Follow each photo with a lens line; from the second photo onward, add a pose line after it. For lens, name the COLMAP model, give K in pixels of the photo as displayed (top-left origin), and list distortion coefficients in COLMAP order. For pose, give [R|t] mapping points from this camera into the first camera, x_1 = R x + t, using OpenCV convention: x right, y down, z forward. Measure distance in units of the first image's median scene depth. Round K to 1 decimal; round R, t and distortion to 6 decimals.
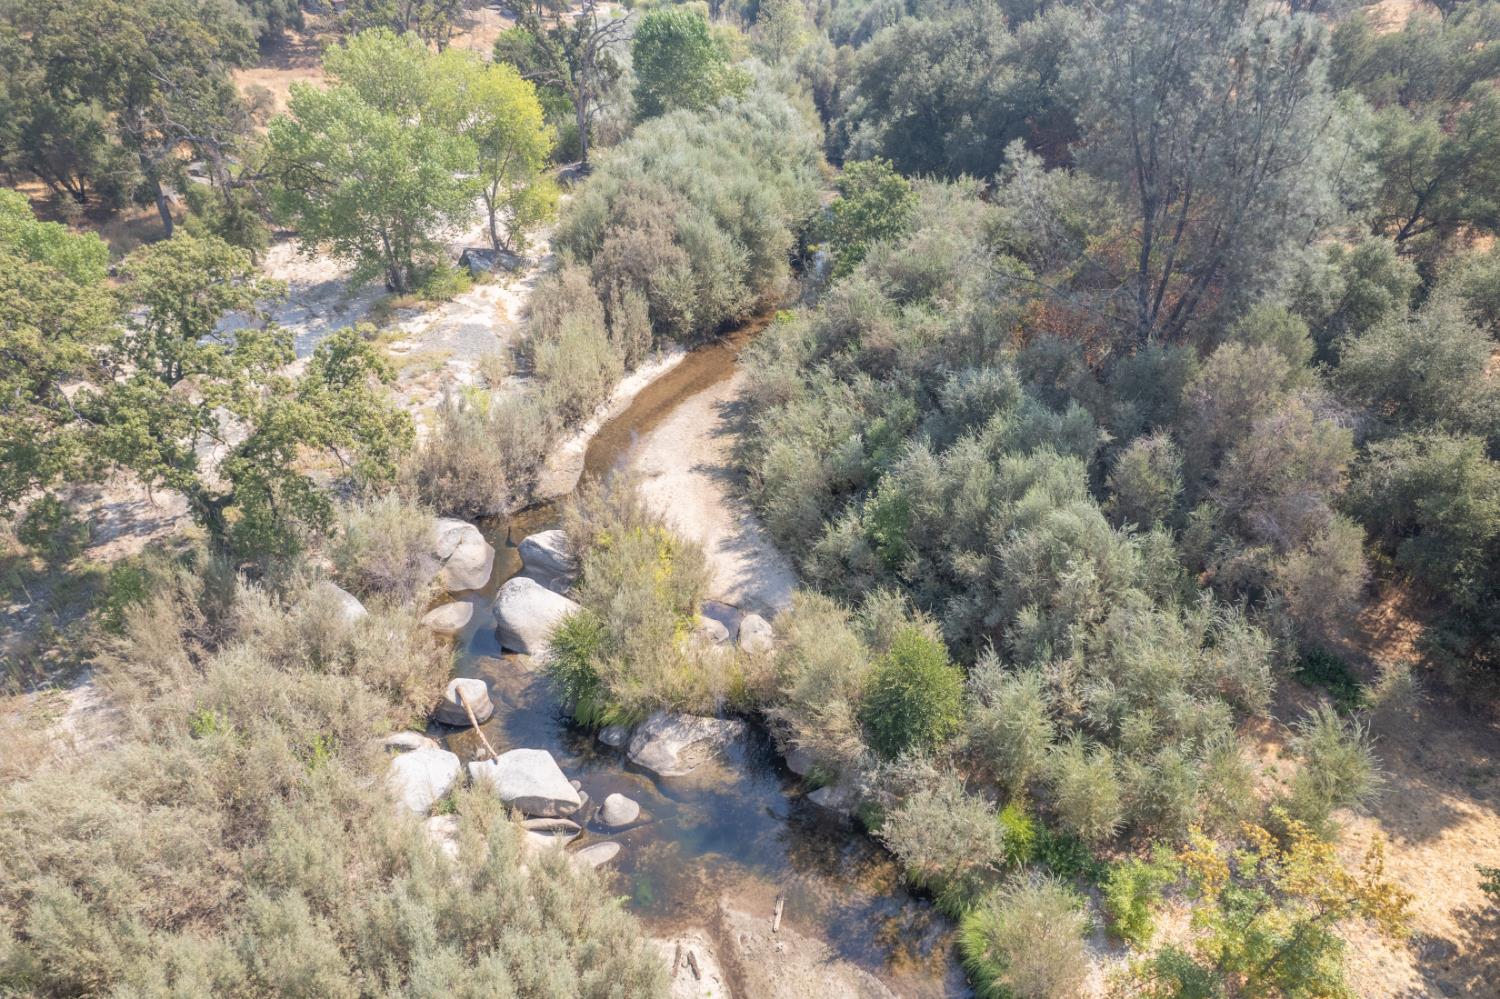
lens RADIAL K [[964.9, 0, 751.5], [0, 964.9, 502.3], [0, 0, 1]] dist [-0.080820, 0.072839]
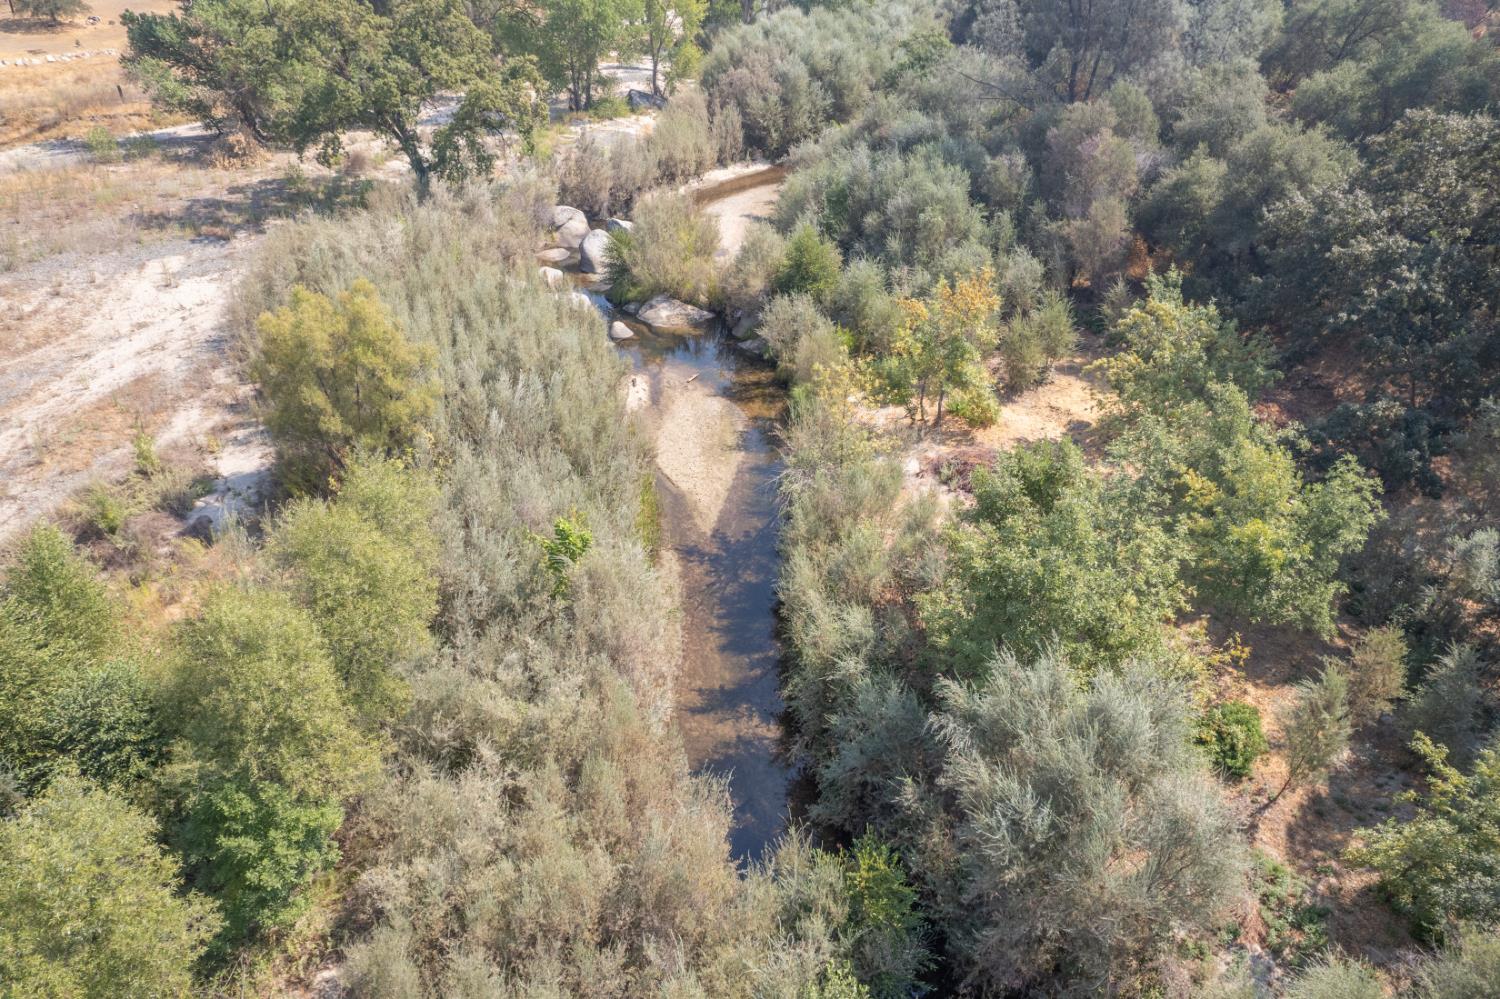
lens RADIAL K [[964.9, 0, 751.5], [0, 964.9, 502.3], [0, 0, 1]] dist [-0.080820, 0.072839]
pose [[0.969890, 0.157262, -0.185962, 0.240151], [-0.158097, 0.987369, 0.010430, 0.314120], [0.185254, 0.019284, 0.982502, -0.312635]]
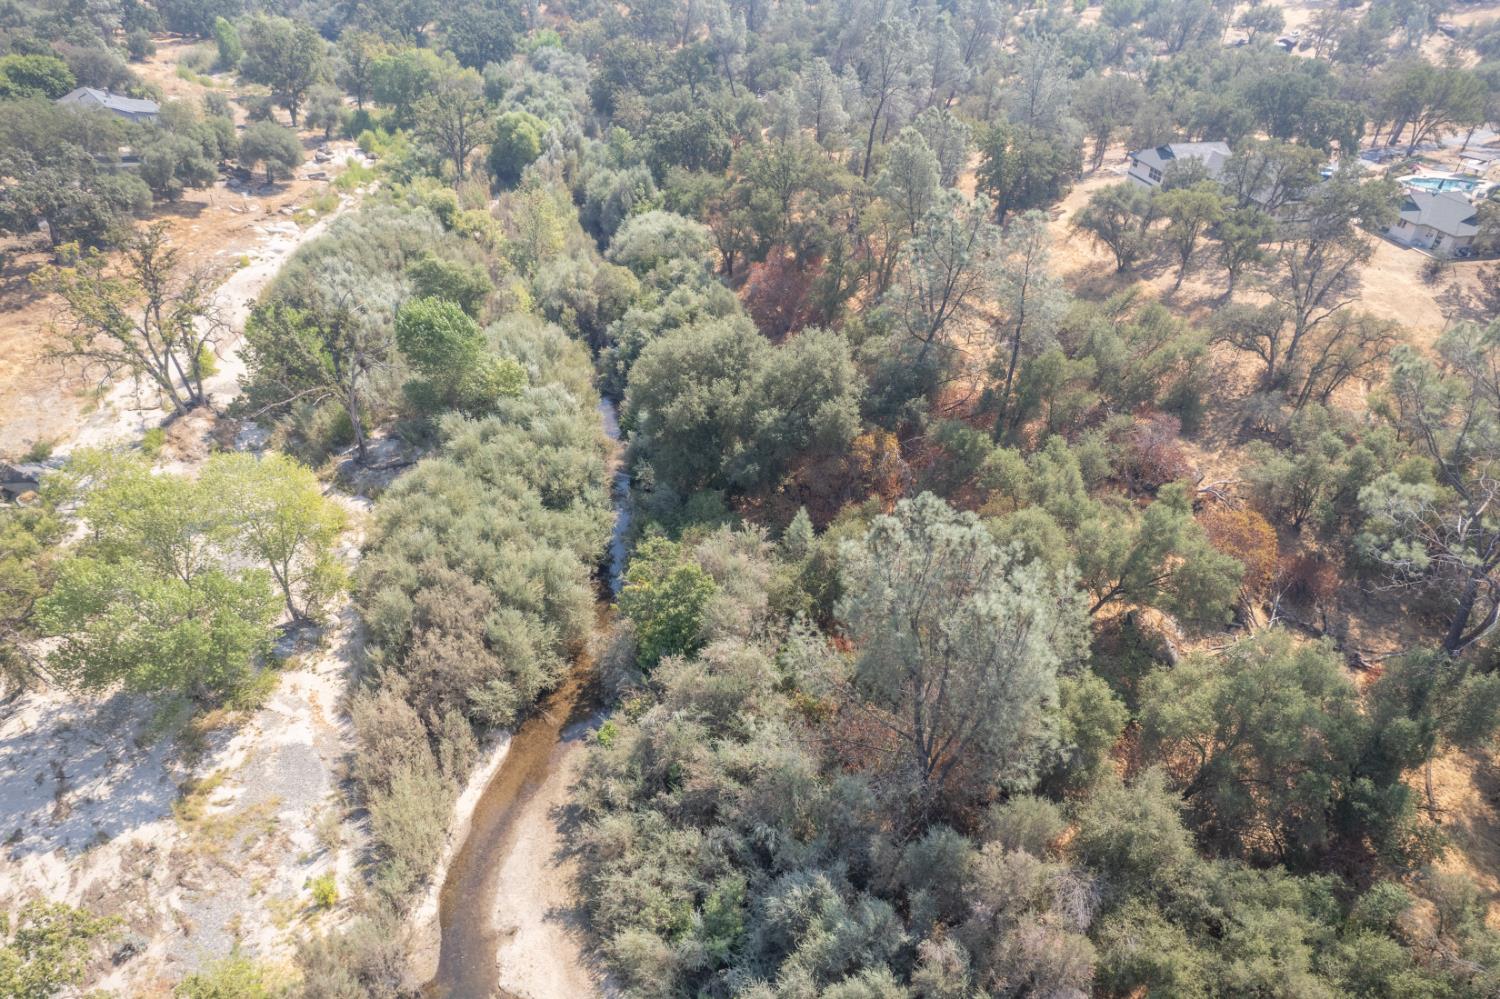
lens RADIAL K [[963.4, 0, 745.2], [0, 963.4, 508.6], [0, 0, 1]] dist [-0.089811, 0.086475]
pose [[0.969071, -0.132464, 0.208217, -0.003820], [0.130623, 0.991174, 0.022629, -0.422152], [-0.209376, 0.005268, 0.977821, -0.080218]]
